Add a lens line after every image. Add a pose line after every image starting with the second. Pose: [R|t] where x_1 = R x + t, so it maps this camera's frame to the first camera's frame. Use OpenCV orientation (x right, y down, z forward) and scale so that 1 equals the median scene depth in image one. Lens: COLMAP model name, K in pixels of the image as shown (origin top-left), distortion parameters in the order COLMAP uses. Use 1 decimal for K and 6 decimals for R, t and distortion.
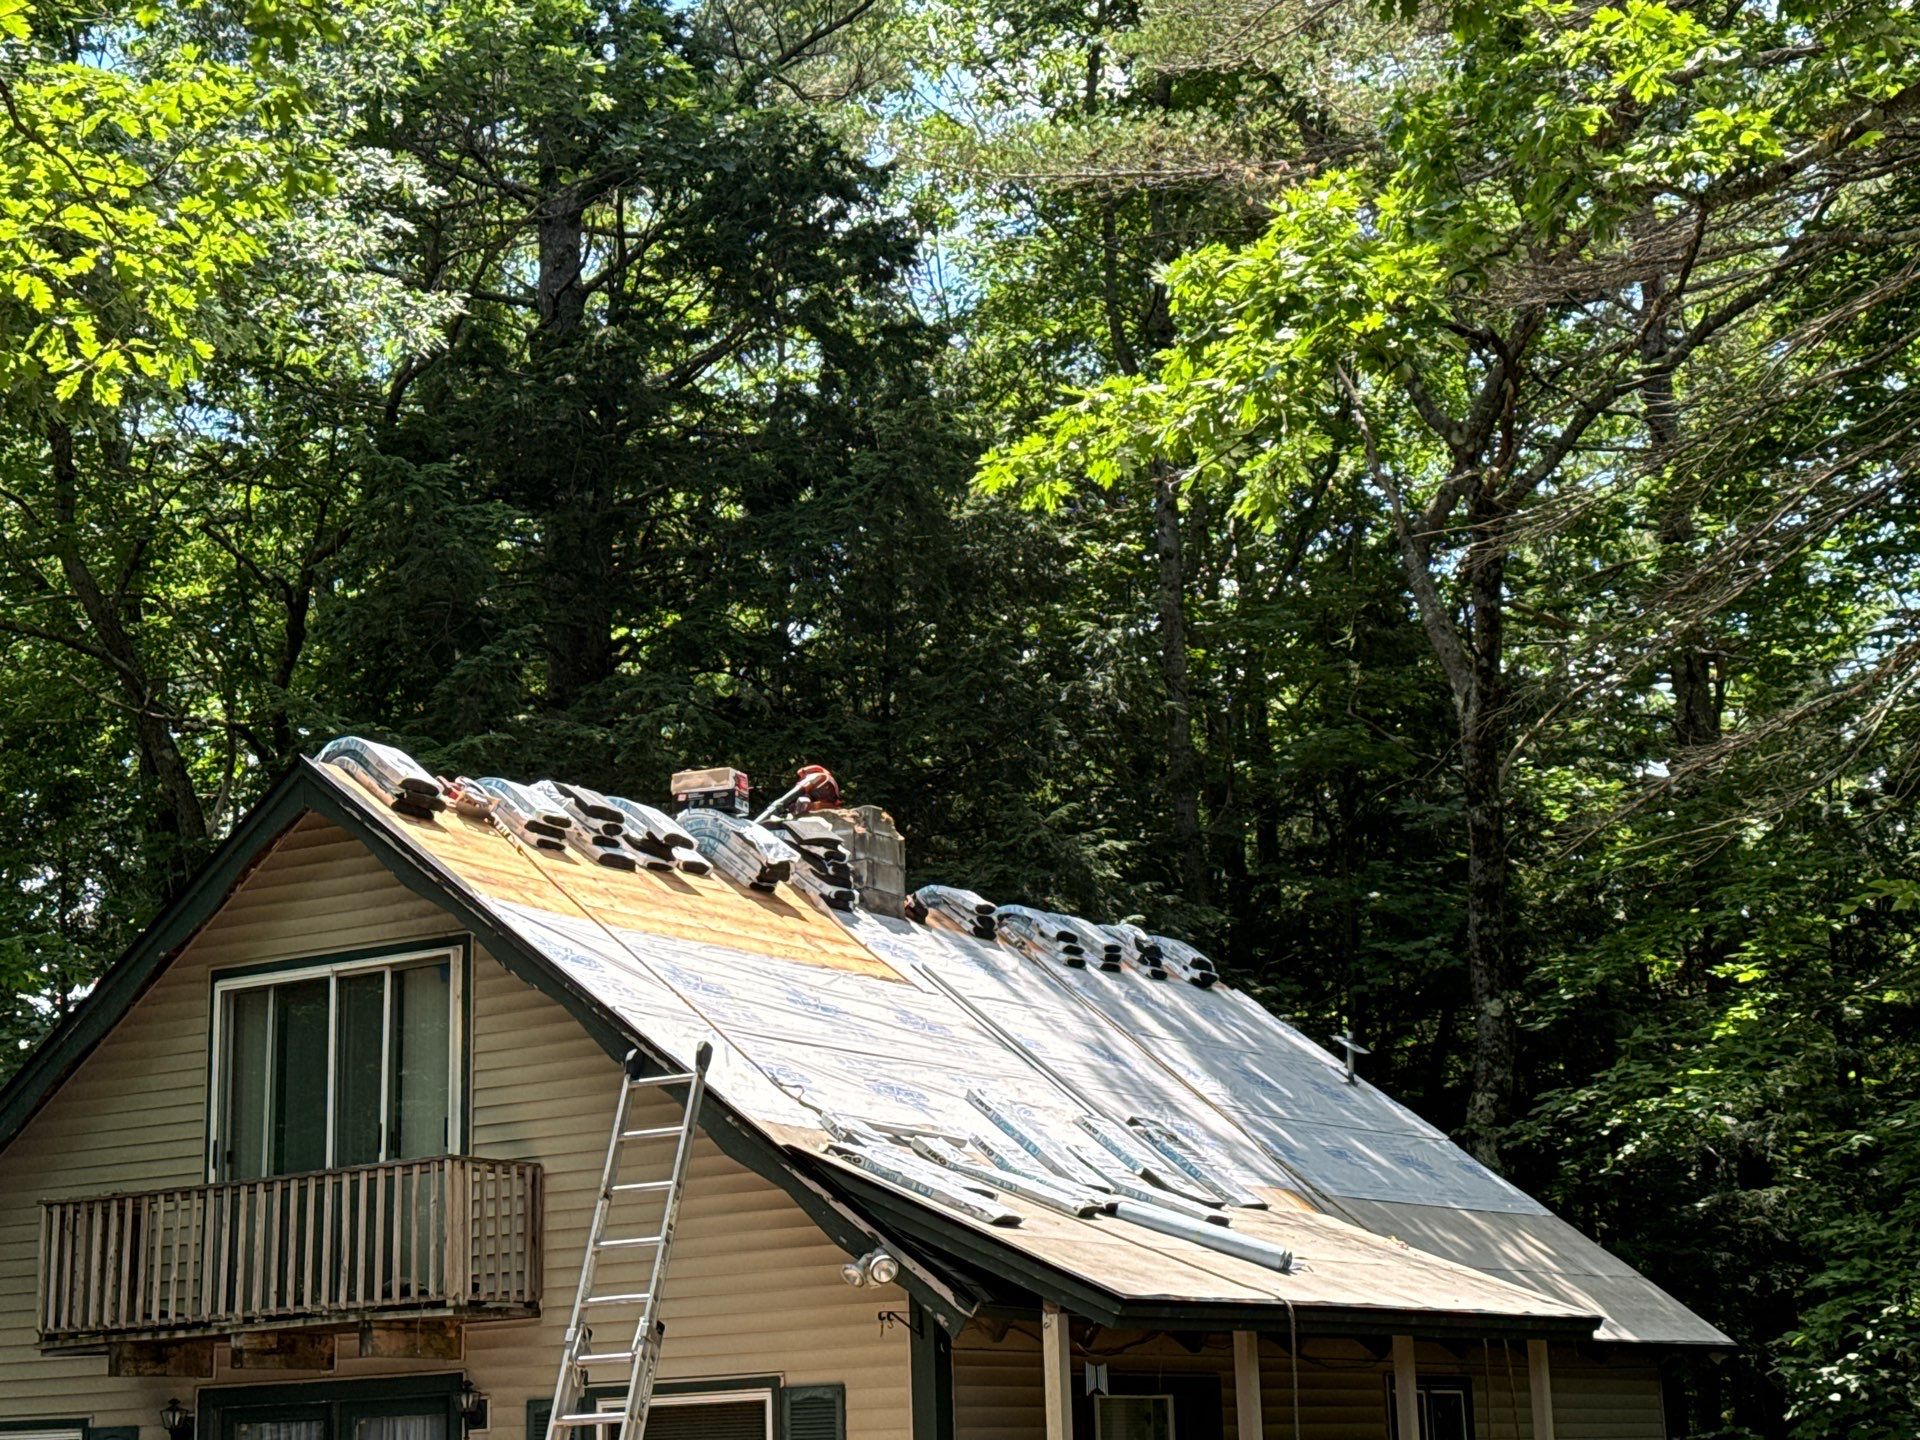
lens RADIAL K [[3237.4, 0, 975.4], [0, 3237.4, 693.3], [0, 0, 1]] dist [0.135795, 0.026464]
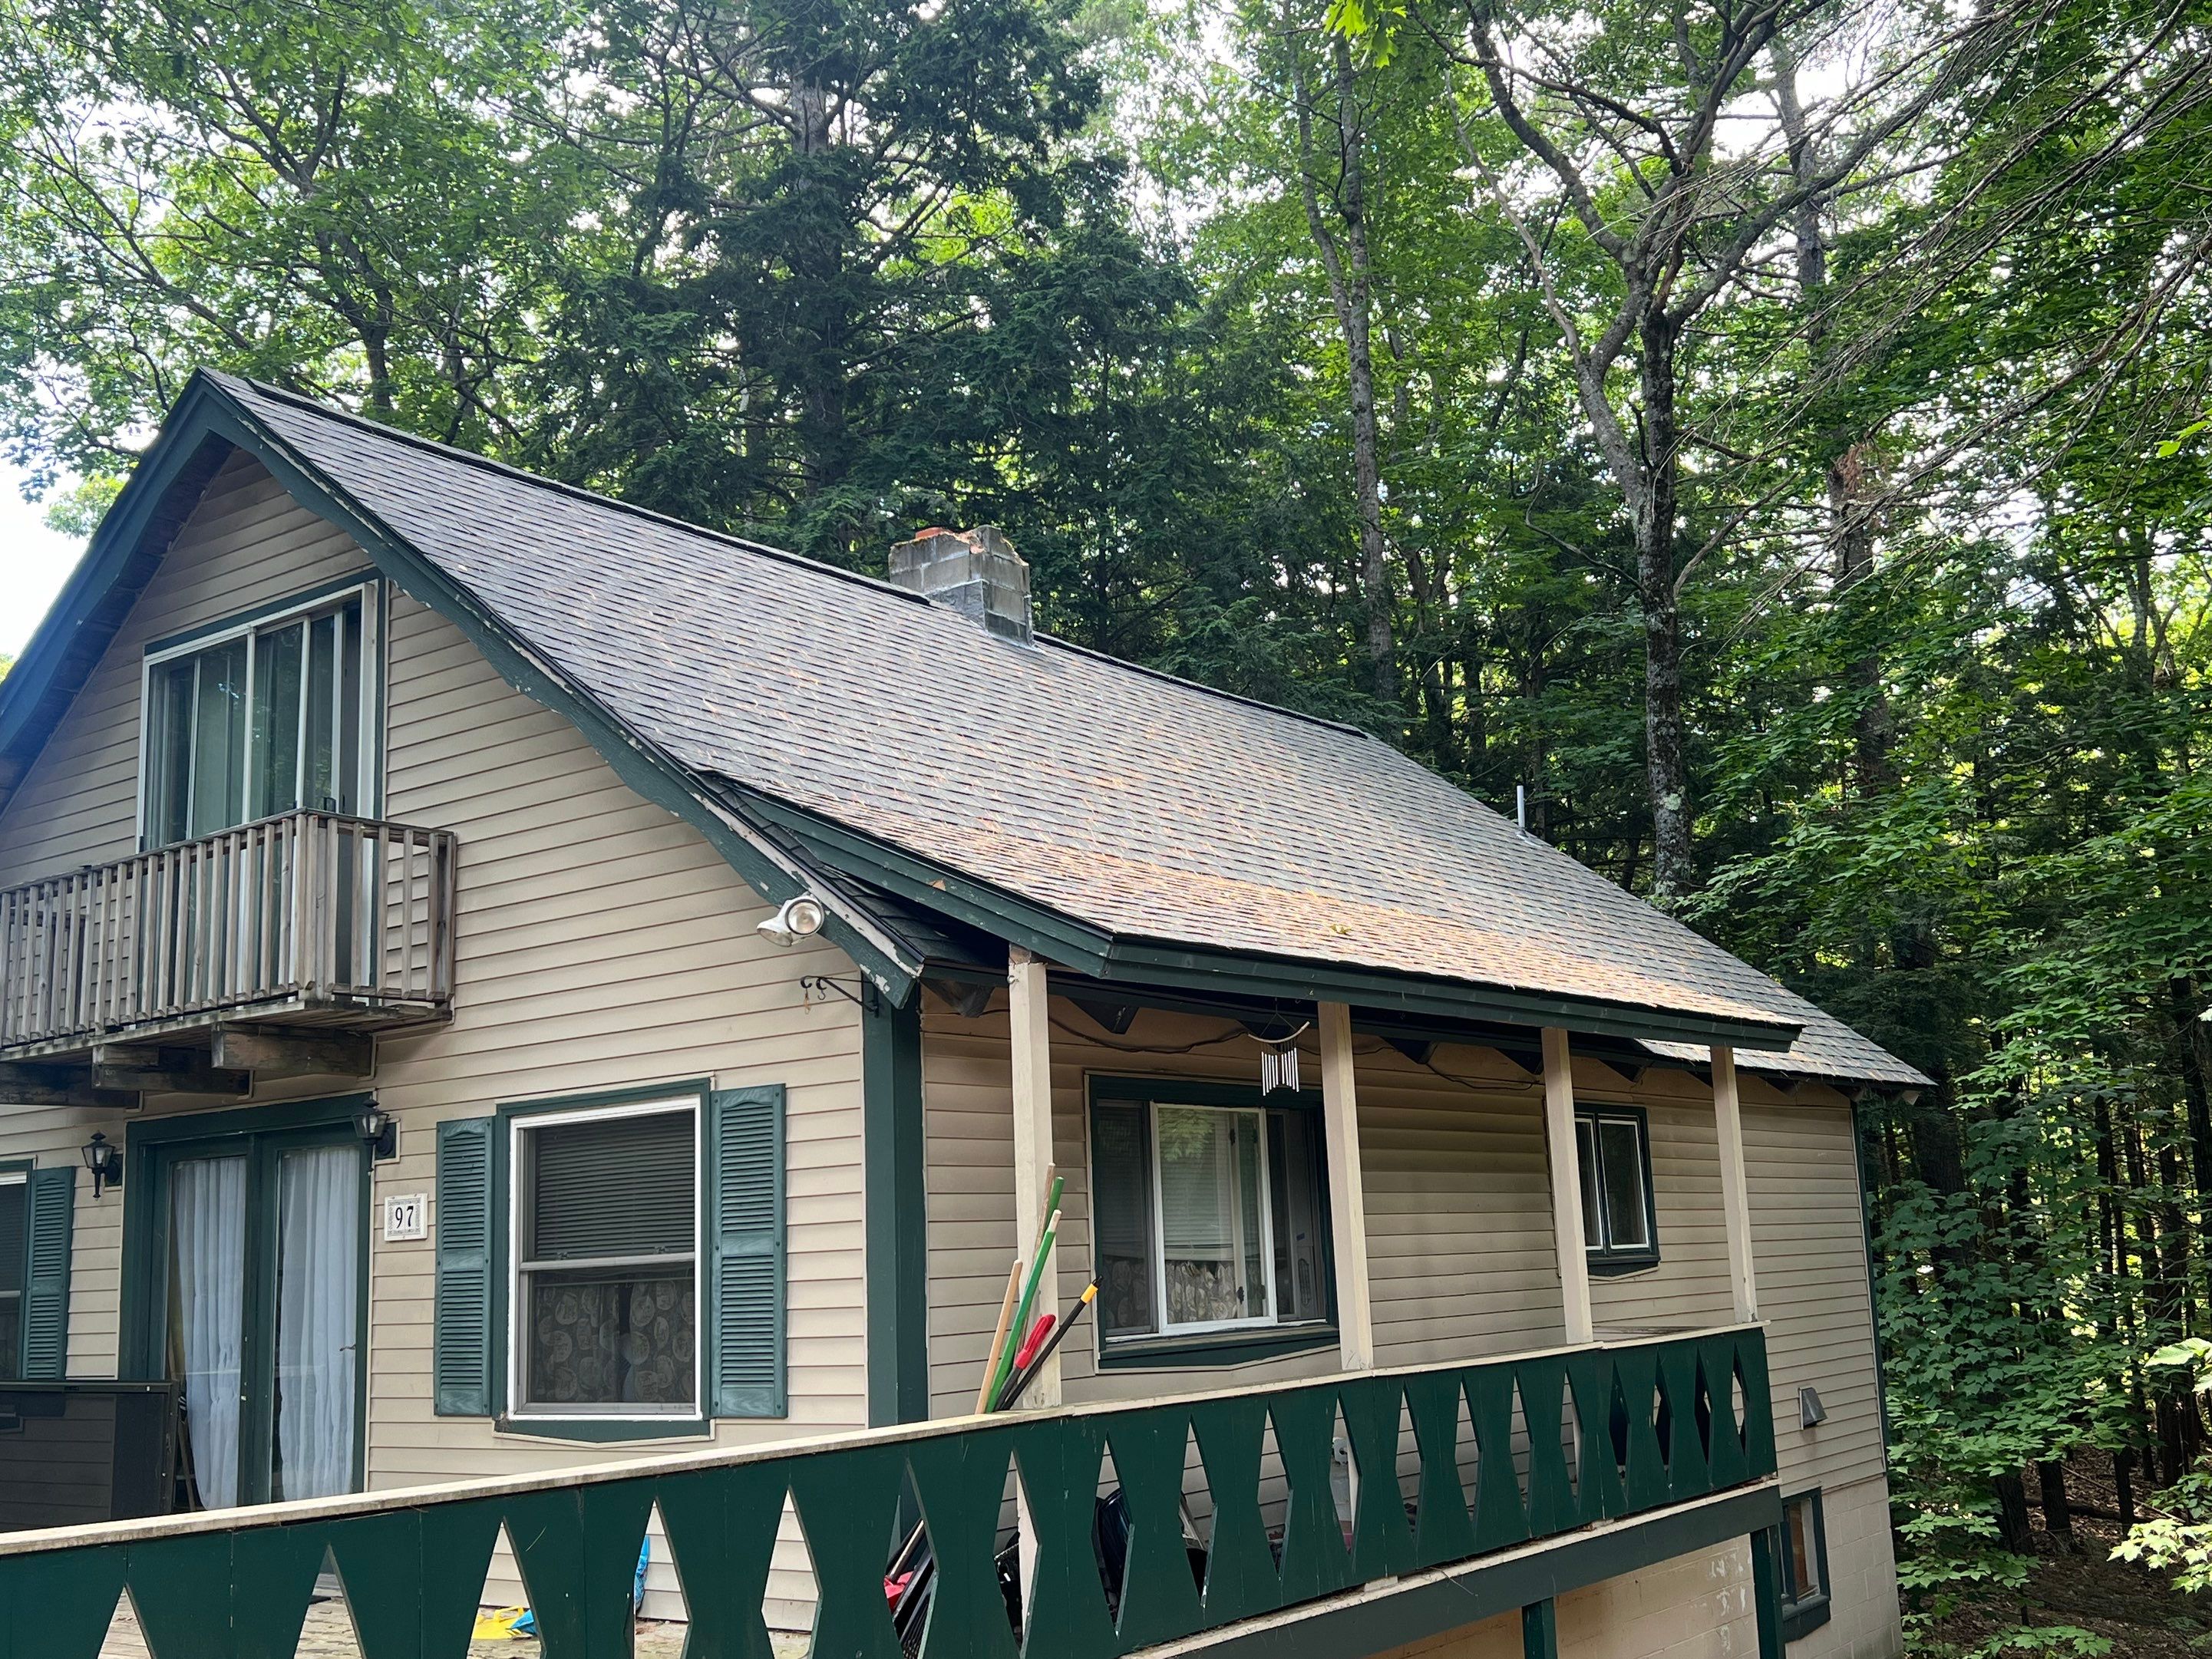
lens RADIAL K [[2248.1, 0, 1106.0], [0, 2248.1, 829.5], [0, 0, 1]] dist [0.136378, -0.303520]
pose [[0.995967, -0.026701, -0.085657, 0.073617], [0.030850, 0.998396, 0.047483, 0.123676], [0.084252, -0.049934, 0.995193, 0.464856]]
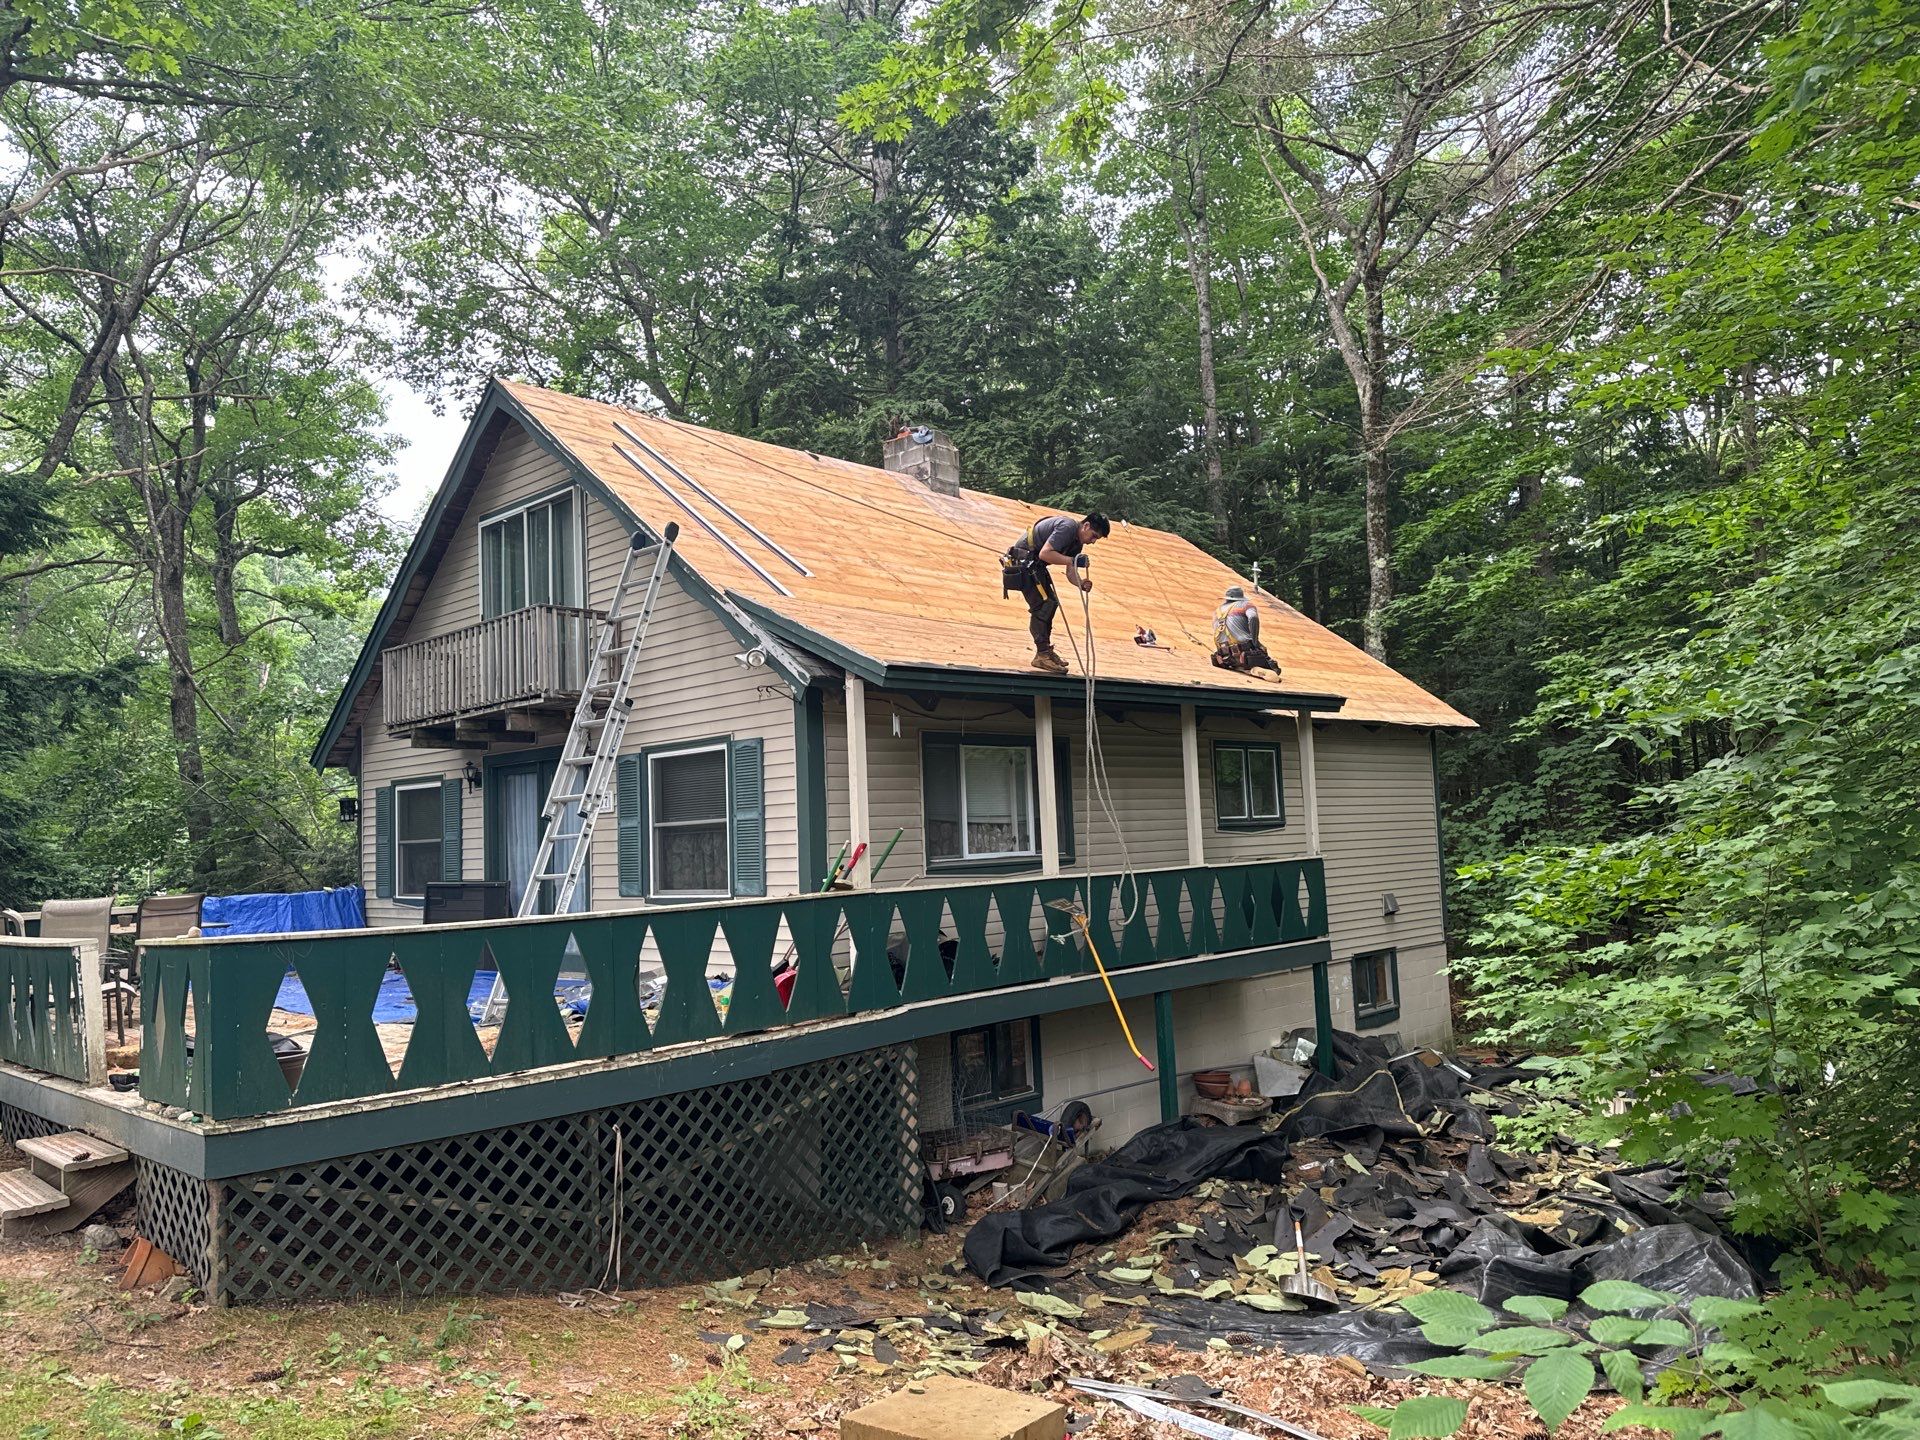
lens RADIAL K [[1330.3, 0, 960.0], [0, 1330.3, 720.0], [0, 0, 1]] dist [0.177858, -0.384753]
pose [[0.976210, -0.027994, -0.215012, 0.172328], [0.060655, 0.987298, 0.146843, 0.110947], [0.208170, -0.156391, 0.965509, 0.393302]]
